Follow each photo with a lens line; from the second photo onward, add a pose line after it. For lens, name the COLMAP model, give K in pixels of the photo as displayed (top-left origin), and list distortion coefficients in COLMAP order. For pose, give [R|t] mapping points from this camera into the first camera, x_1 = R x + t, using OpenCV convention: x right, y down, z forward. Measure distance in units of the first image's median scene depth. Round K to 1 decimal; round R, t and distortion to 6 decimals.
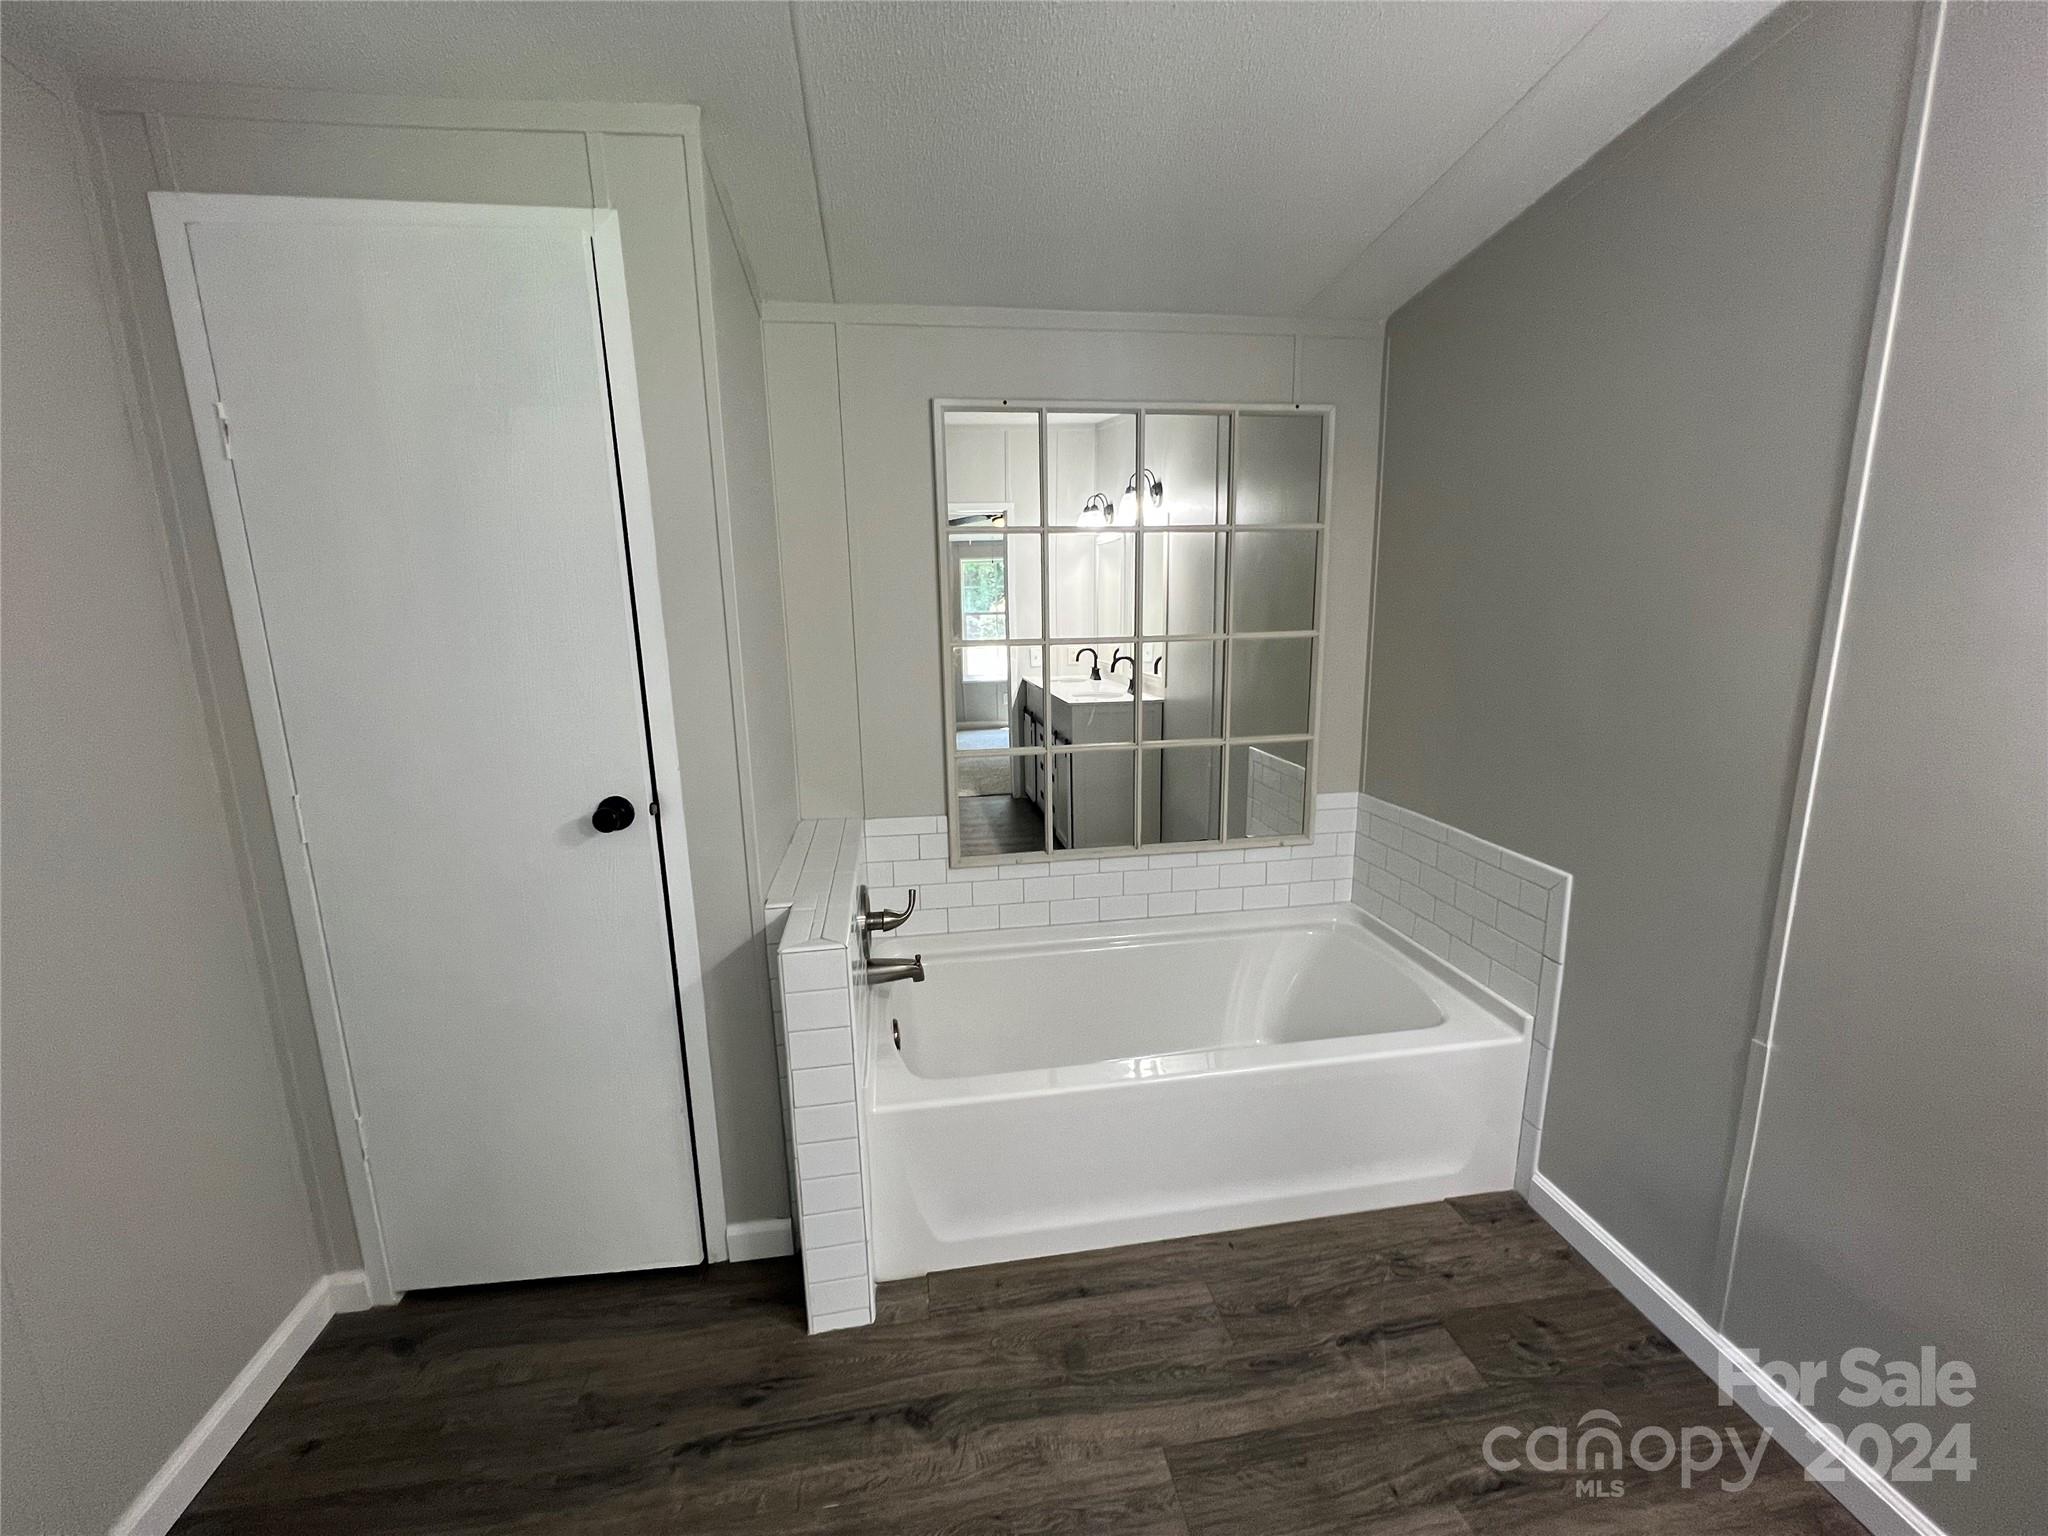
lens RADIAL K [[820.3, 0, 1020.6], [0, 820.3, 764.3], [0, 0, 1]] dist [-0.002906, 0.000421]
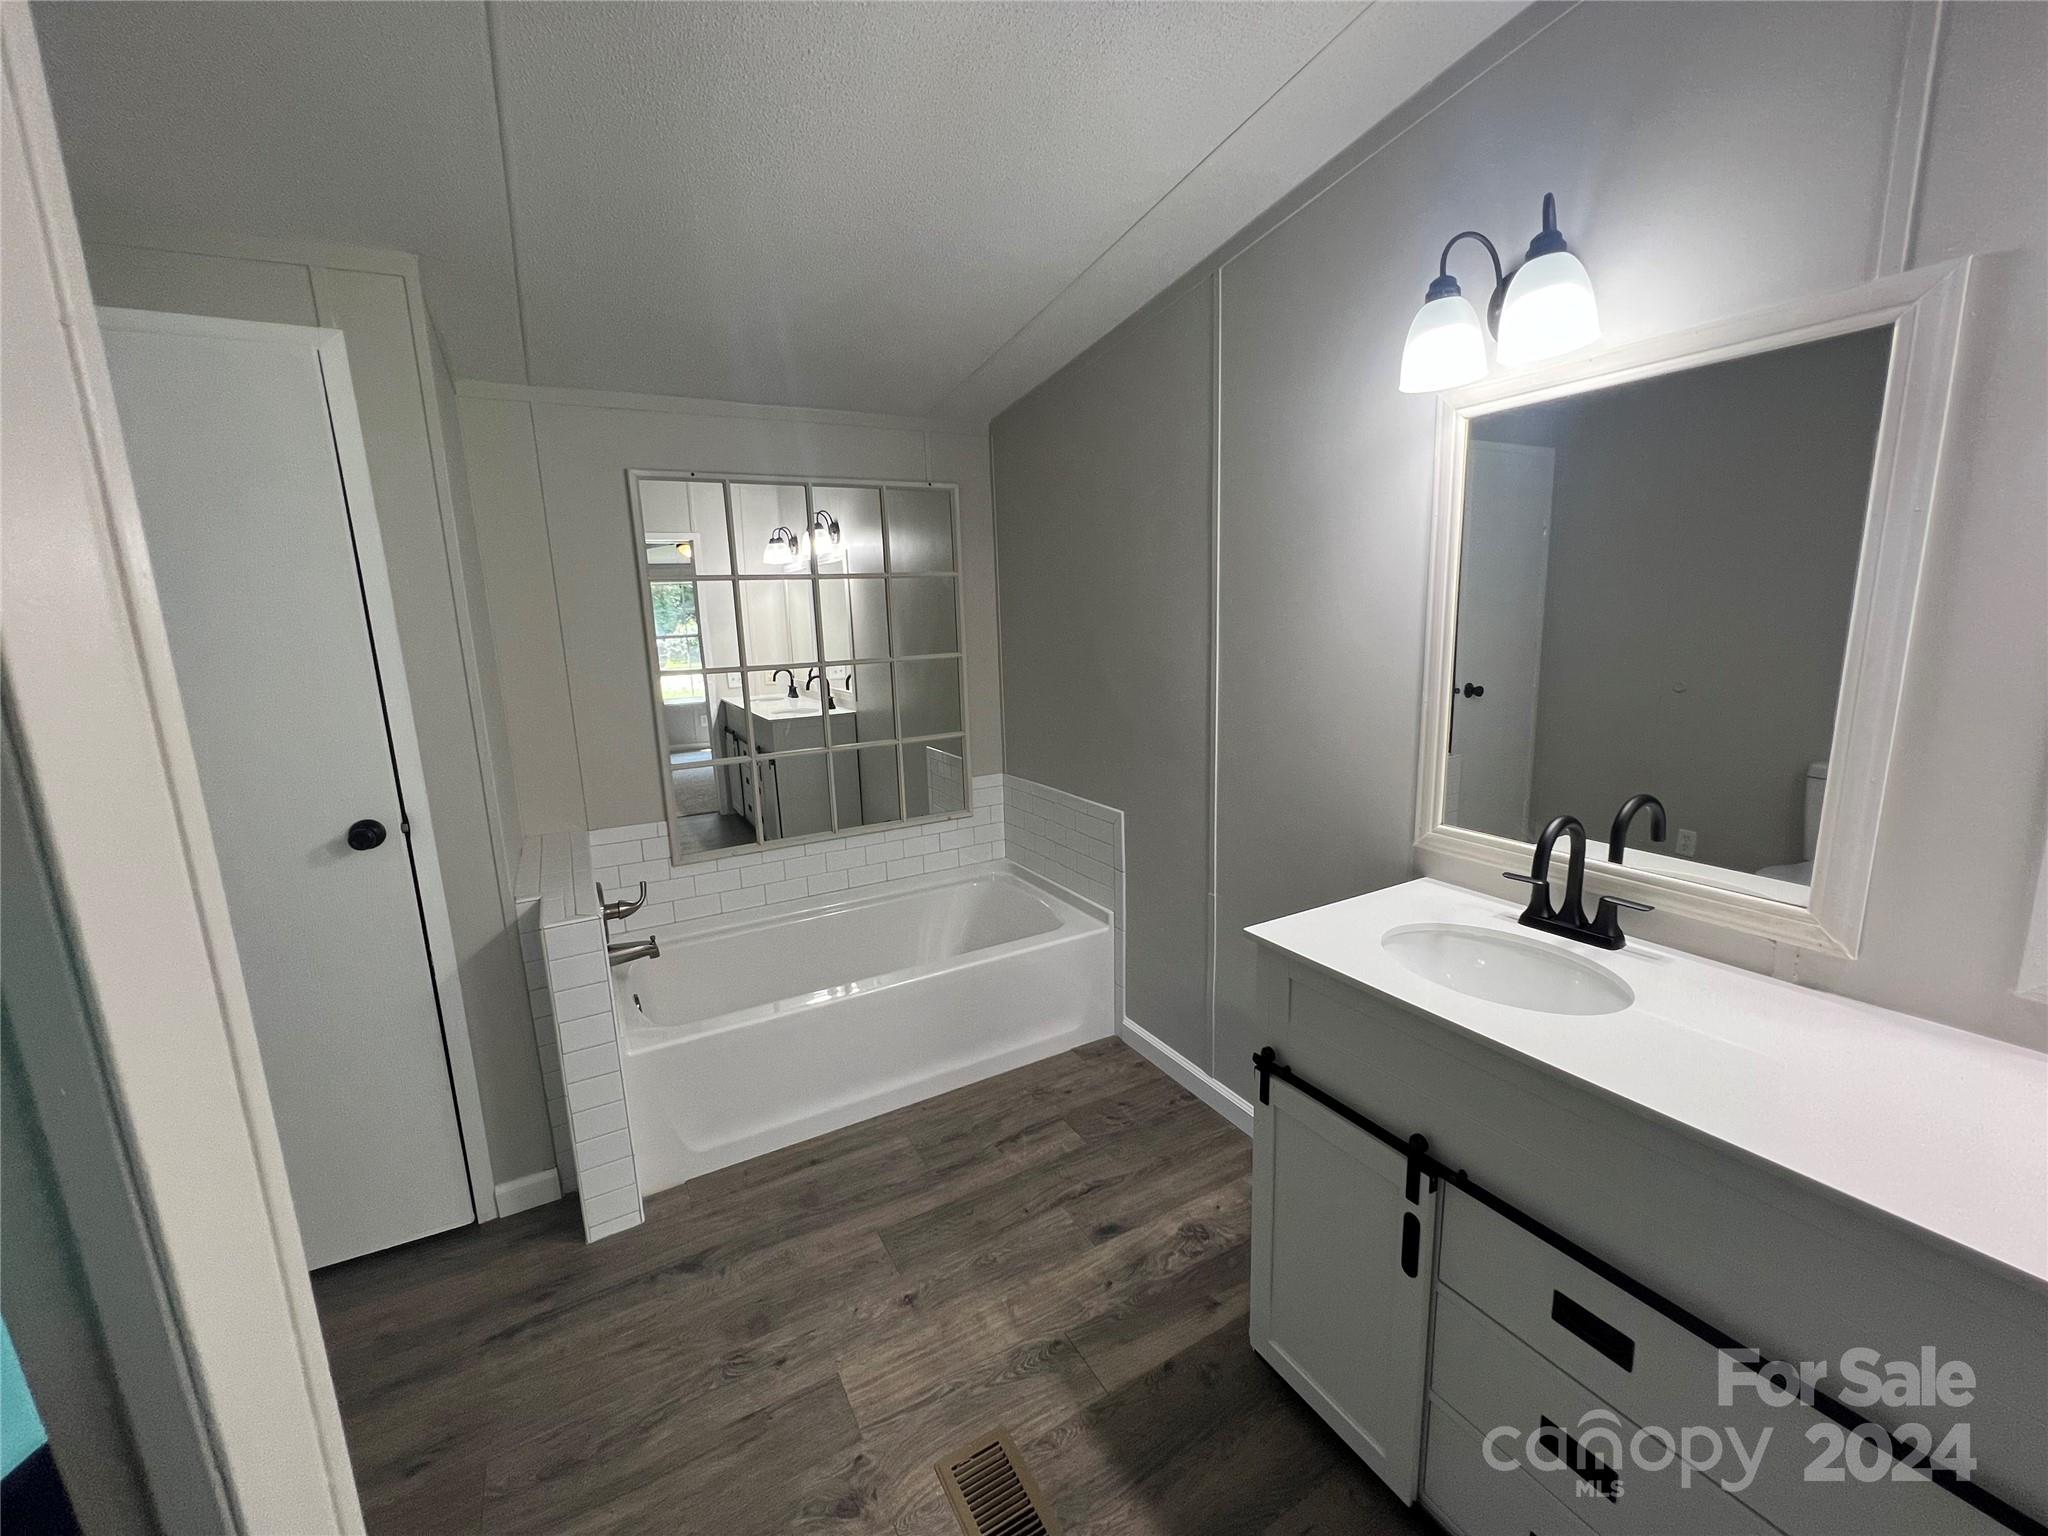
lens RADIAL K [[820.3, 0, 1020.6], [0, 820.3, 764.3], [0, 0, 1]] dist [-0.002906, 0.000421]
pose [[0.936582, -0.076540, 0.341989, -0.013070], [0.082032, 0.996628, -0.001602, 0.030765], [-0.340713, 0.029555, 0.939703, -0.318323]]
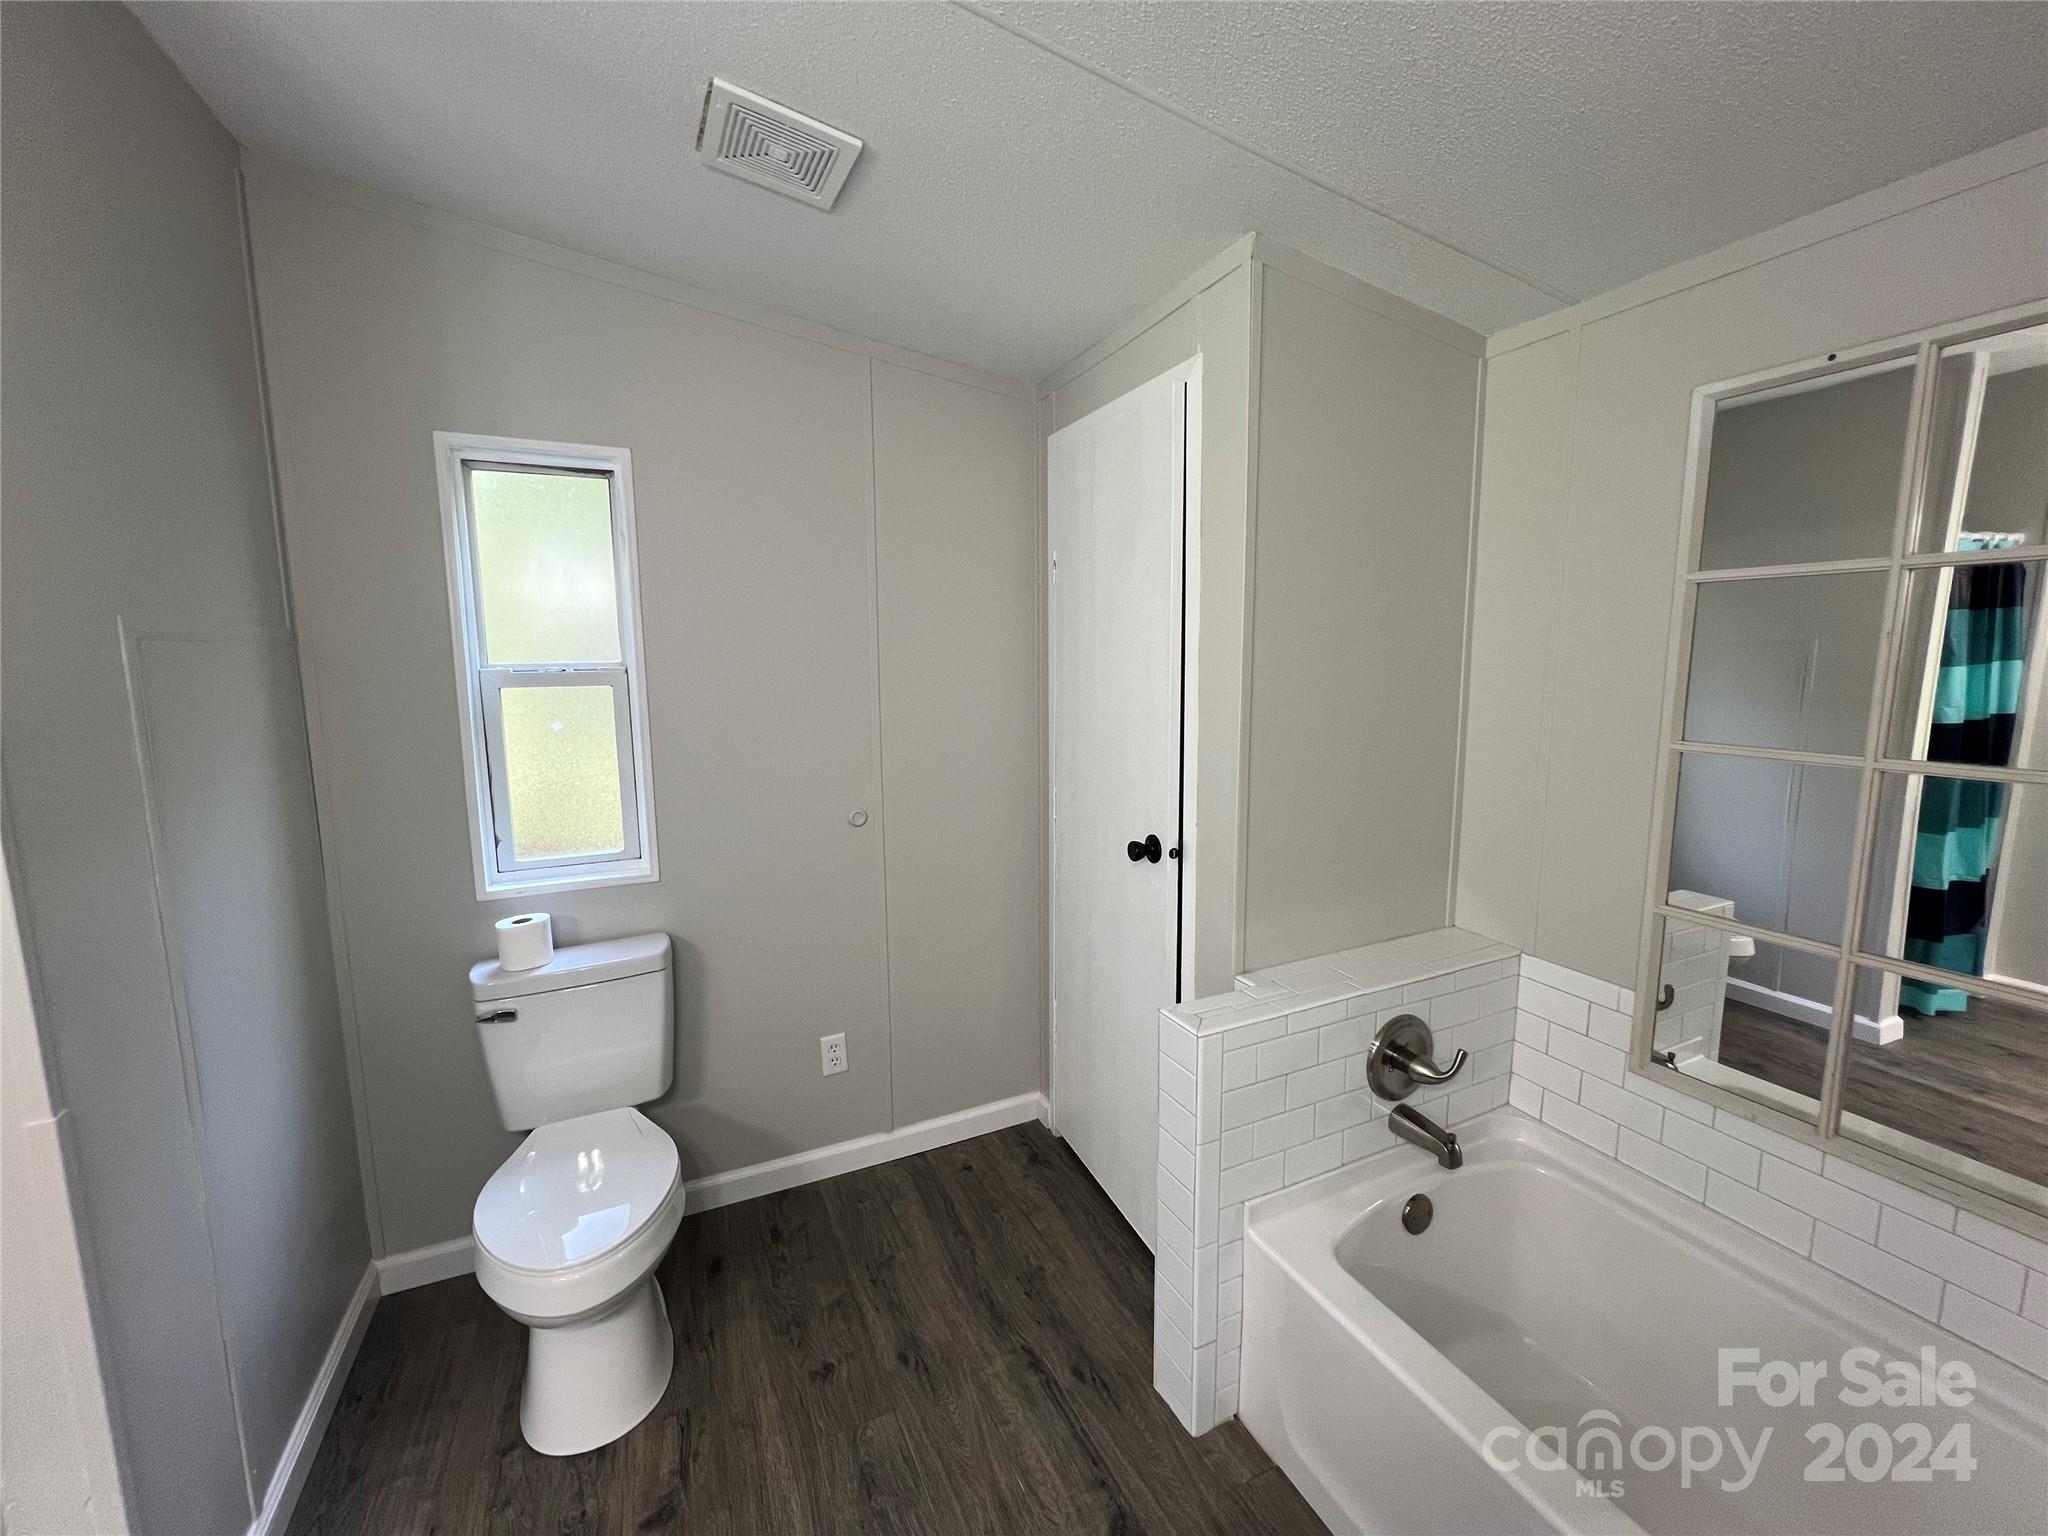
lens RADIAL K [[820.3, 0, 1020.6], [0, 820.3, 764.3], [0, 0, 1]] dist [-0.002906, 0.000421]
pose [[0.281020, 0.145373, -0.948628, 0.455392], [-0.184144, 0.978262, 0.095364, -0.110917], [0.941870, 0.147885, 0.301680, 0.339601]]
